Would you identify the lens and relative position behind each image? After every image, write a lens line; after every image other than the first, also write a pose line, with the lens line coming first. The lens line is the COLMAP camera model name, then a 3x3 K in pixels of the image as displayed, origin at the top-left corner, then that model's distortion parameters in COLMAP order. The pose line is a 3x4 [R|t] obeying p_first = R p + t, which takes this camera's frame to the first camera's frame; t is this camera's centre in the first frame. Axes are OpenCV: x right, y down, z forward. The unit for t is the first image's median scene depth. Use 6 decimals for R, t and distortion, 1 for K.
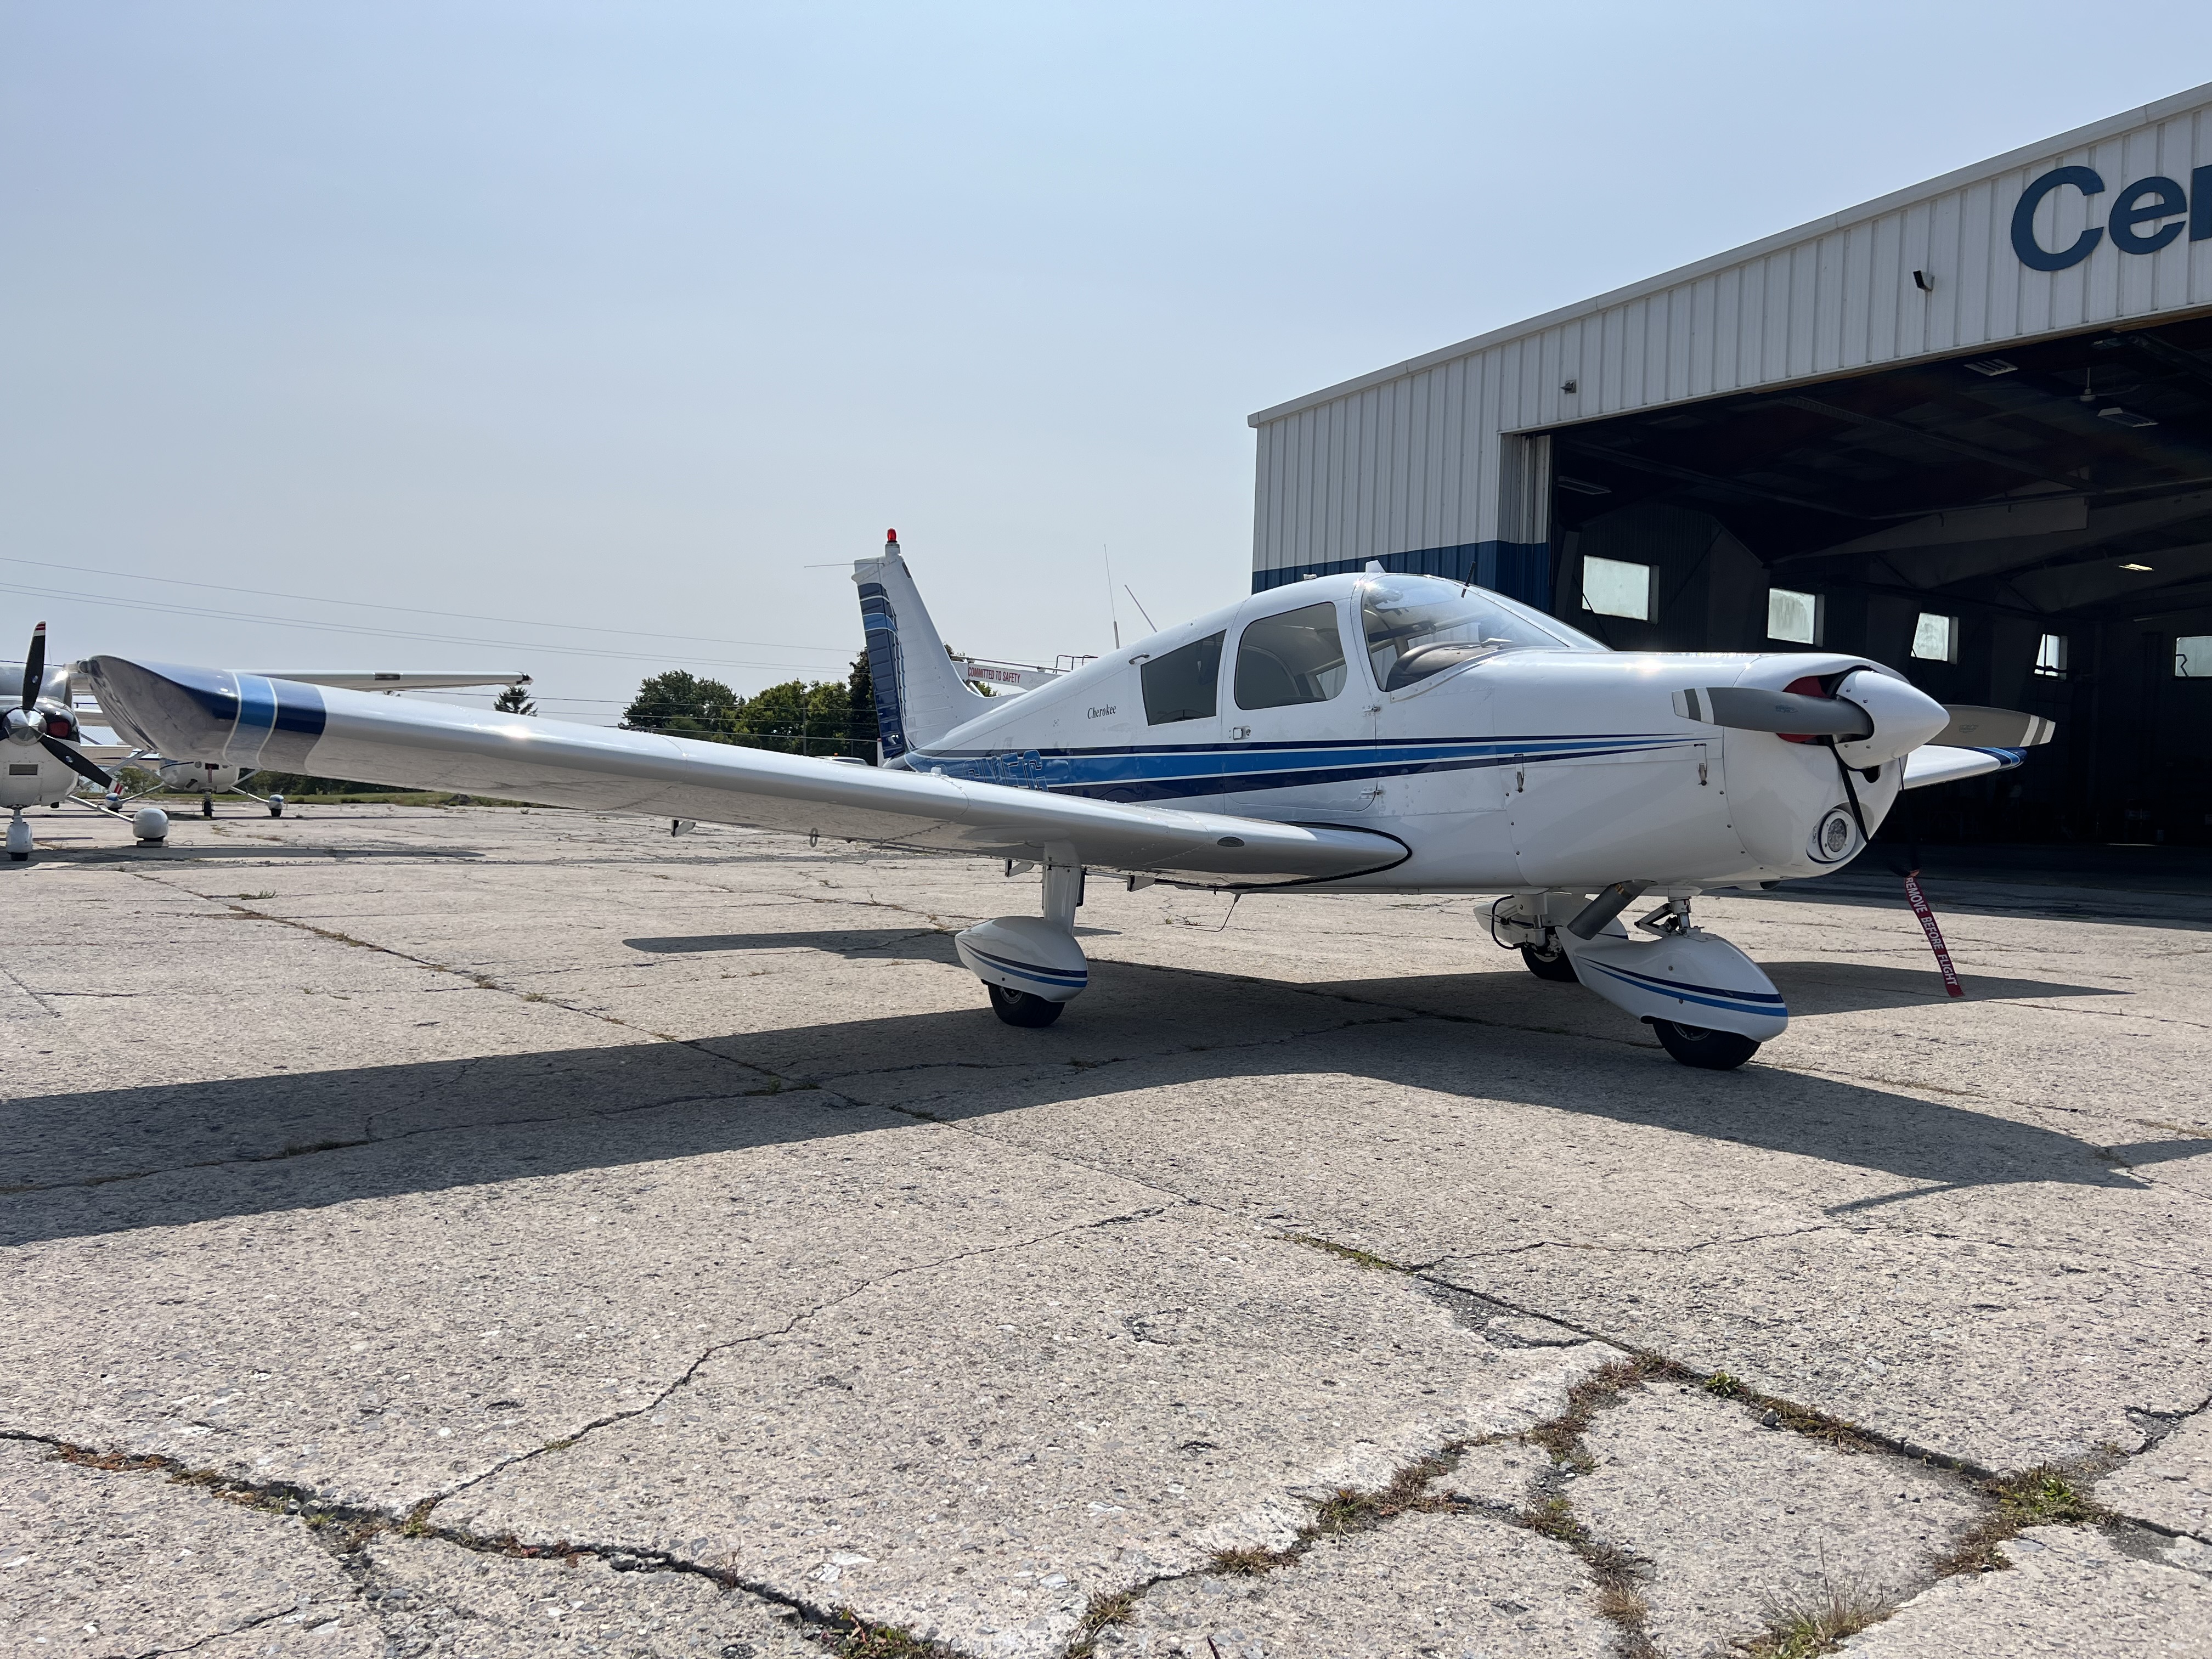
lens RADIAL K [[1686.4, 0, 1085.4], [0, 1686.4, 830.1], [0, 0, 1]] dist [0.042861, -0.056536]
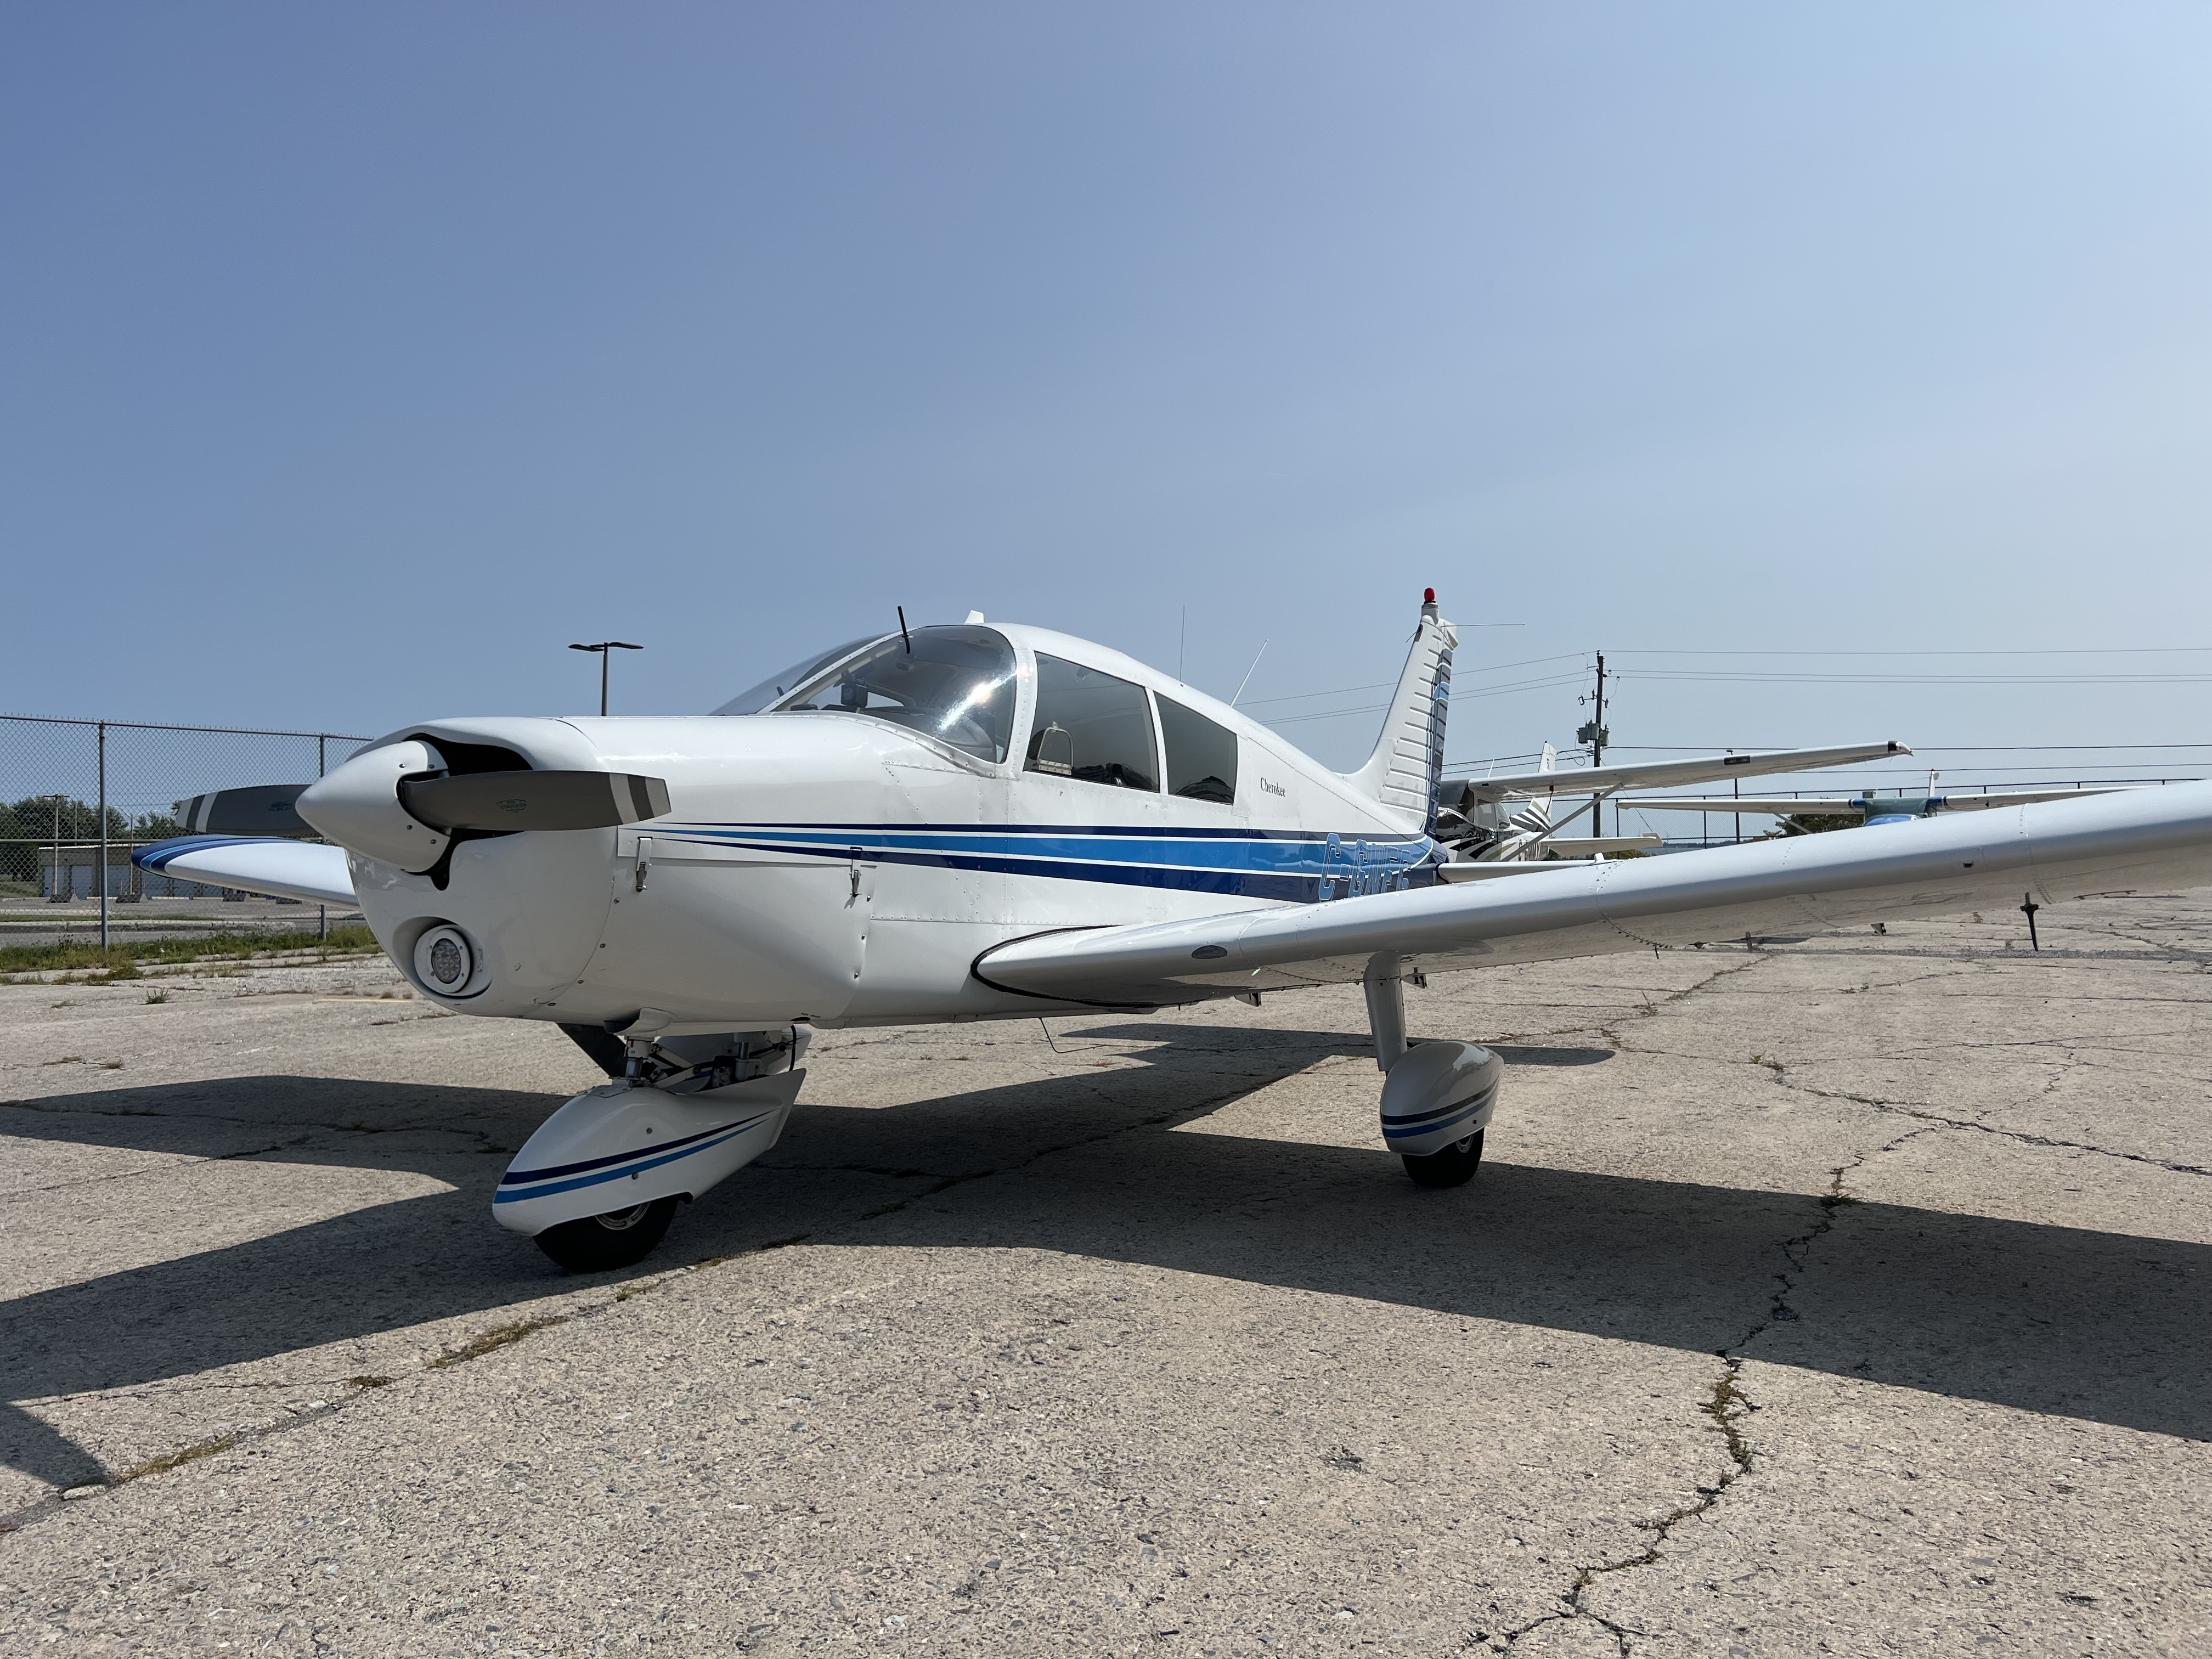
lens RADIAL K [[1686.4, 0, 1134.5], [0, 1686.4, 806.5], [0, 0, 1]] dist [0.042861, -0.056536]
pose [[0.405705, -0.054193, -0.912396, 0.312541], [0.001489, 0.998279, -0.058632, -0.005116], [0.914003, 0.022428, 0.405087, 0.243585]]
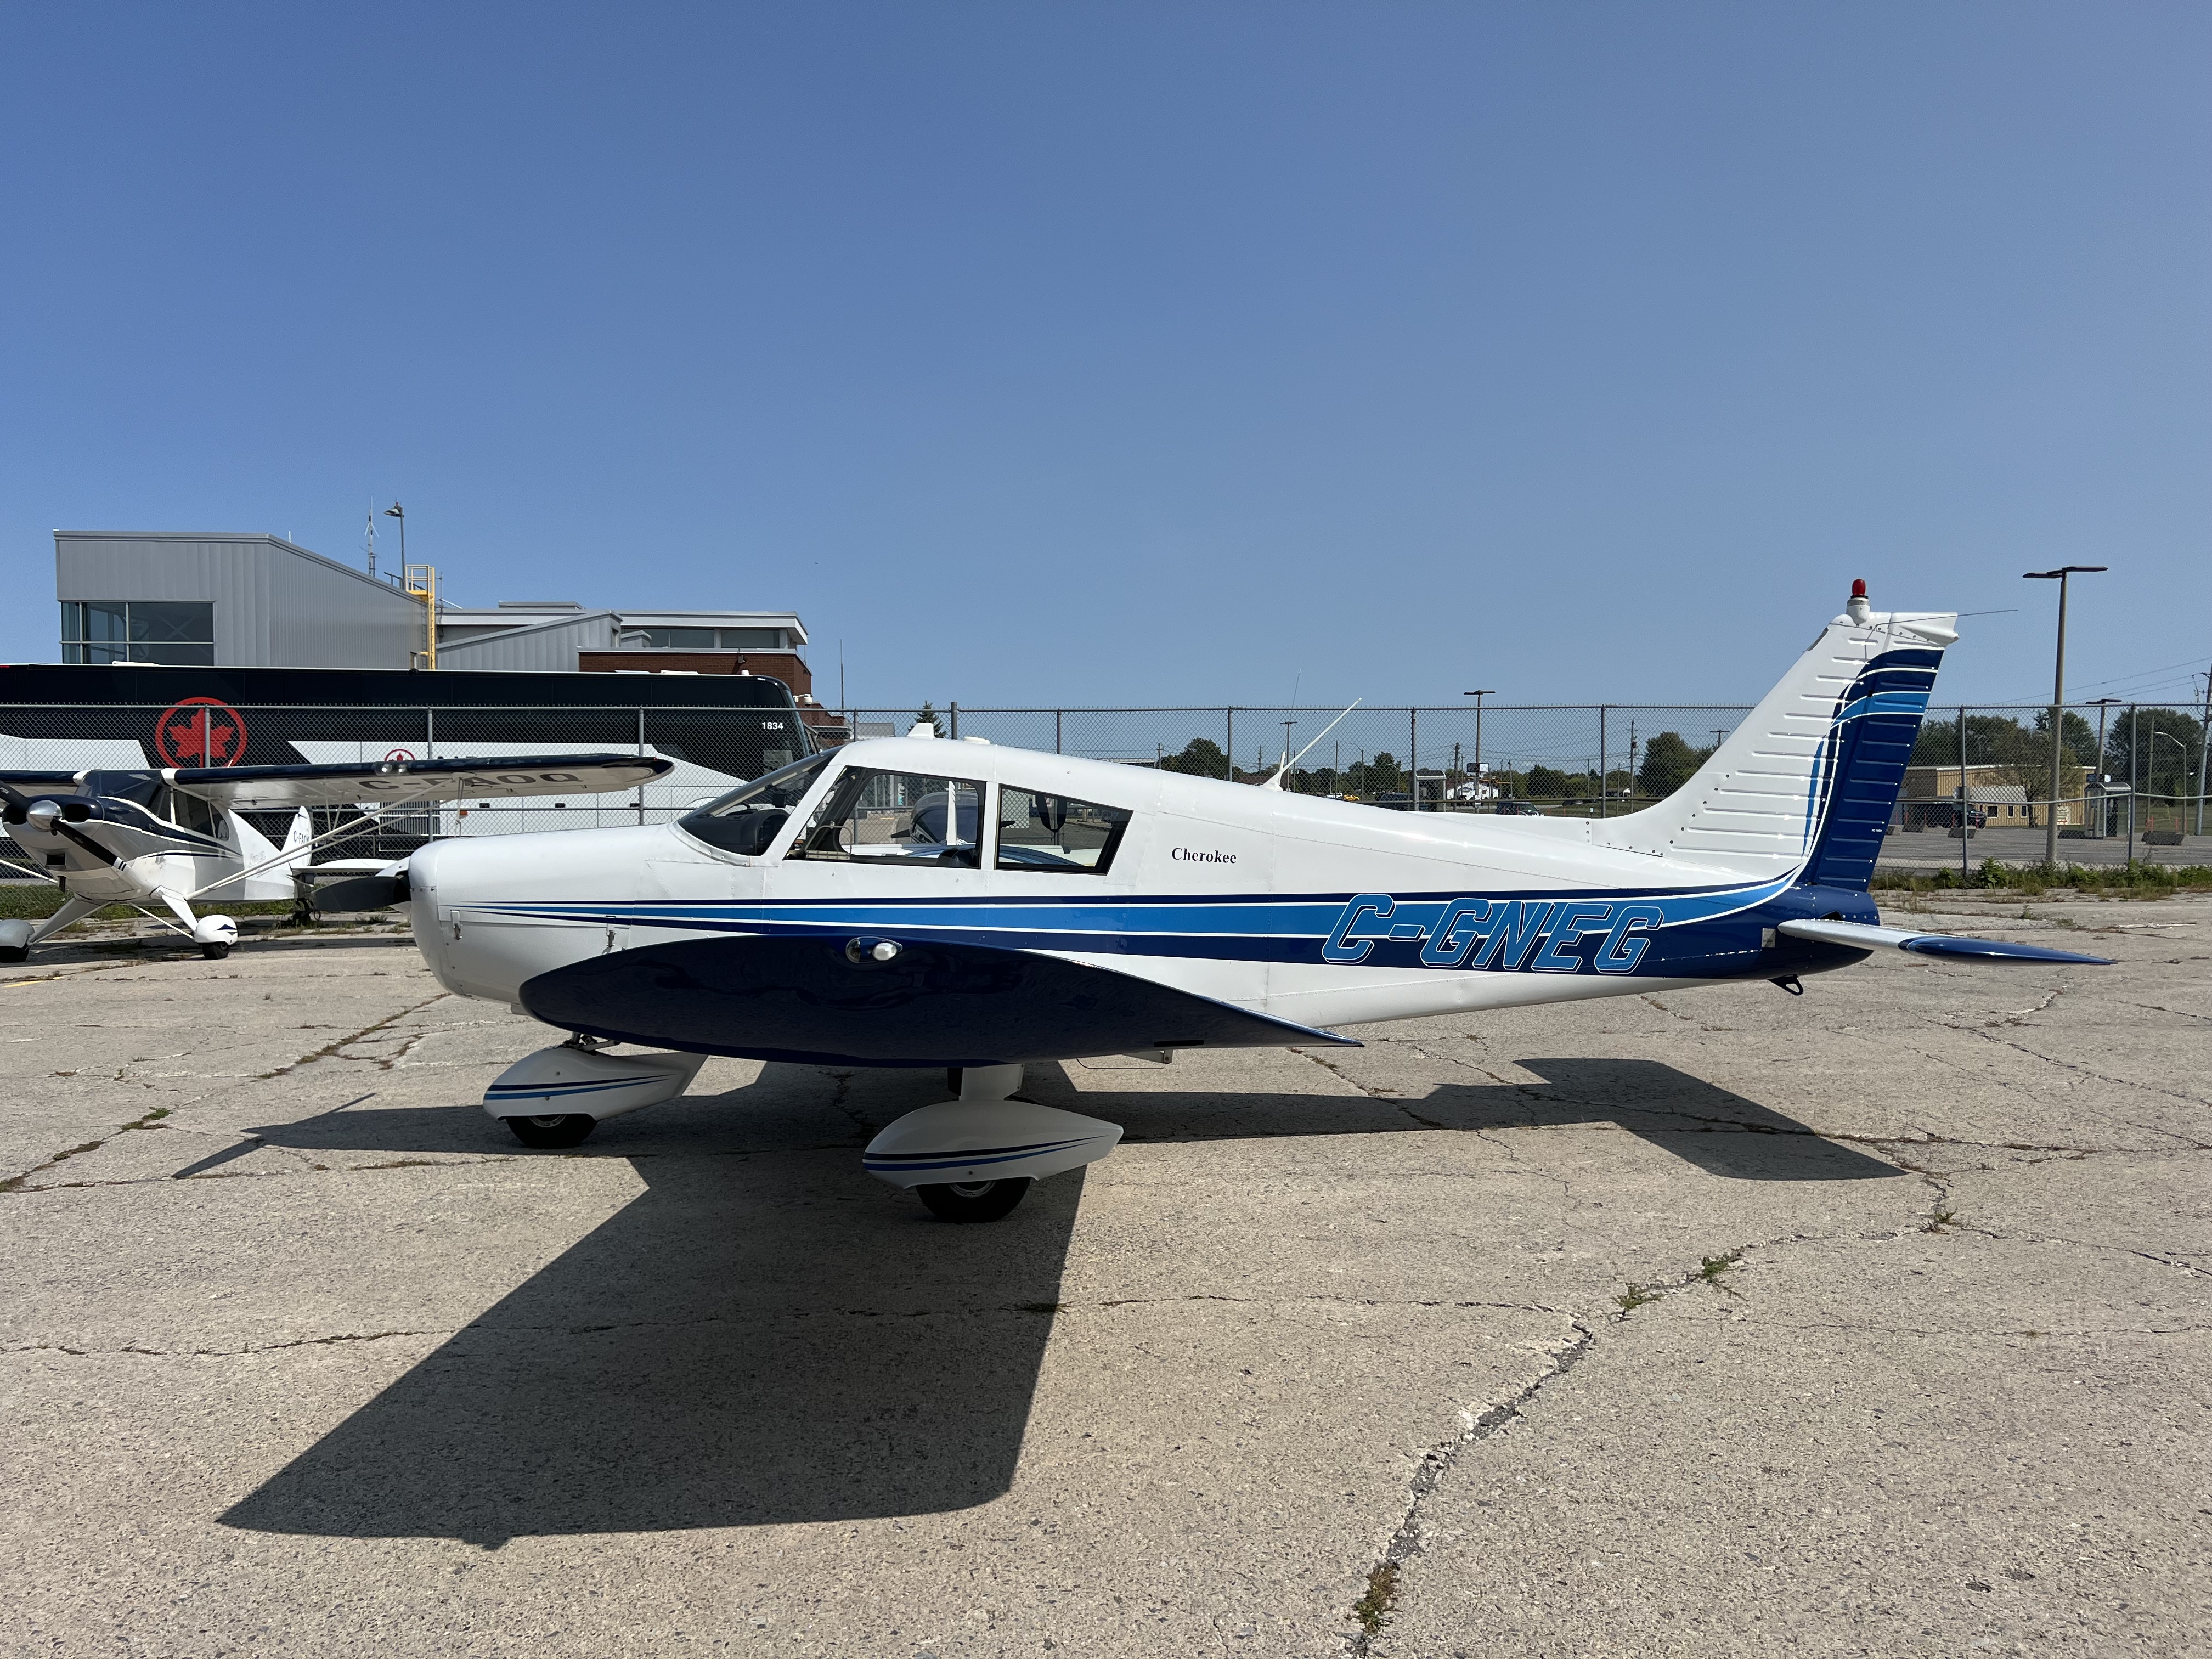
lens RADIAL K [[1686.4, 0, 1097.5], [0, 1686.4, 826.2], [0, 0, 1]] dist [0.042861, -0.056536]
pose [[-0.530831, -0.001530, -0.847476, 0.337411], [-0.023816, 0.999630, 0.013113, -0.036121], [0.847143, 0.027144, -0.530671, 0.549492]]
